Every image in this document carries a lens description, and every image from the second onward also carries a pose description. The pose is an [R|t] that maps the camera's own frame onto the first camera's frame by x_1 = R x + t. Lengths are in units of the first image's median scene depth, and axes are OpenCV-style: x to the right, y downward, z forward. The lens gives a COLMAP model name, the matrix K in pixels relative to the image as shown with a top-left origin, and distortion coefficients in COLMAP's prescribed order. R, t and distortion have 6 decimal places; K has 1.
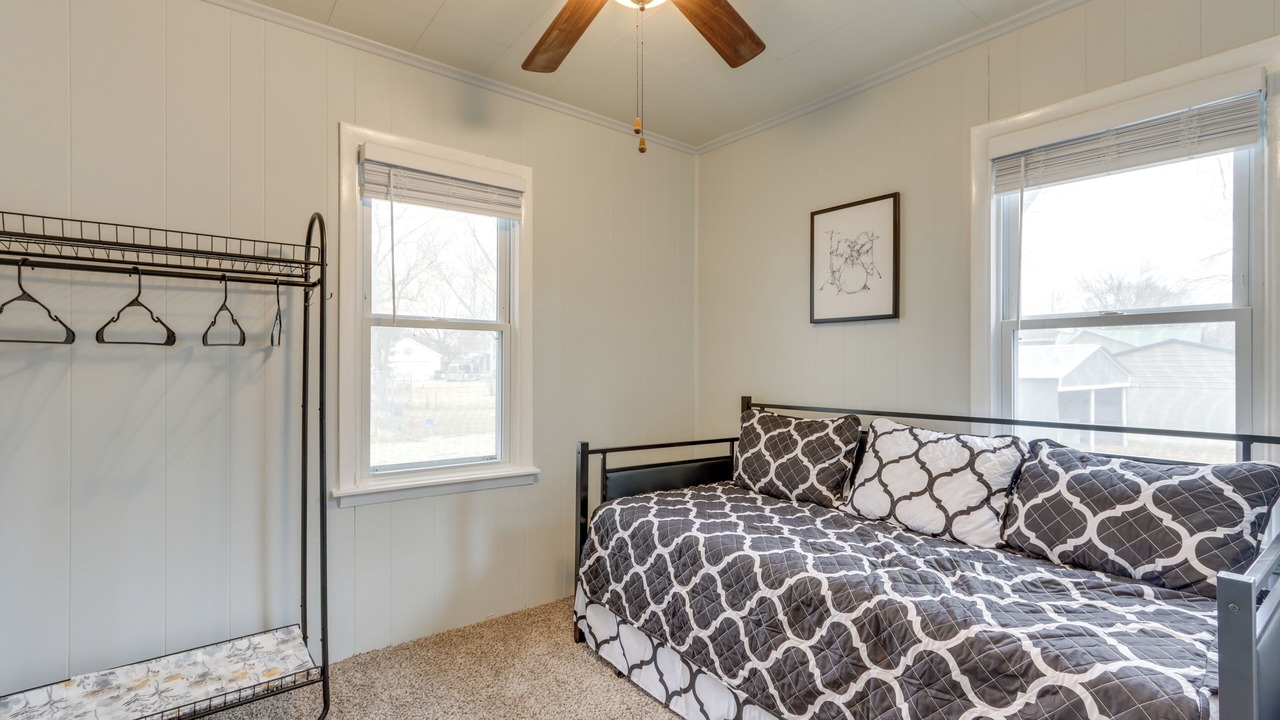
lens RADIAL K [[596.8, 0, 618.9], [0, 596.8, 364.7], [0, 0, 1]] dist [-0.000791, 0.006607]
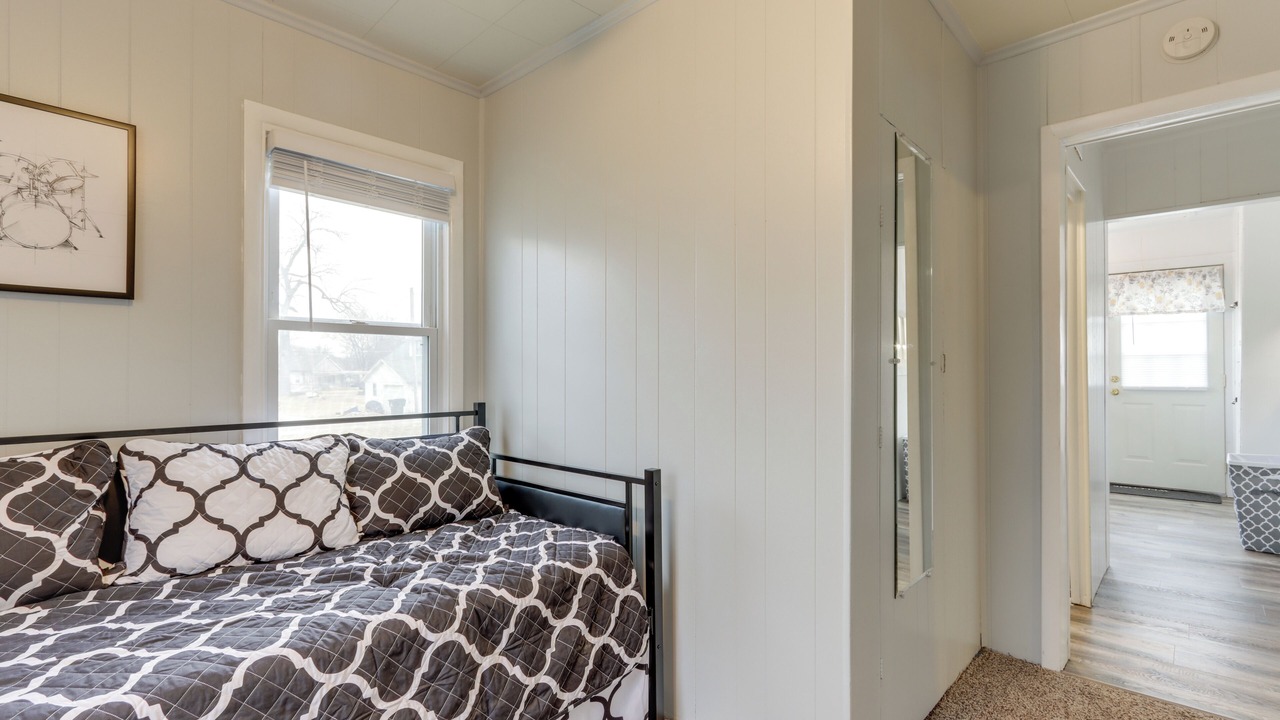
lens RADIAL K [[583.9, 0, 663.7], [0, 583.9, 367.0], [0, 0, 1]] dist [0.000041, 0.000367]
pose [[-0.188373, 0.004251, 0.982088, -0.444529], [-0.003202, 0.999983, -0.004943, 0.006465], [-0.982092, -0.004076, -0.188356, 0.639542]]
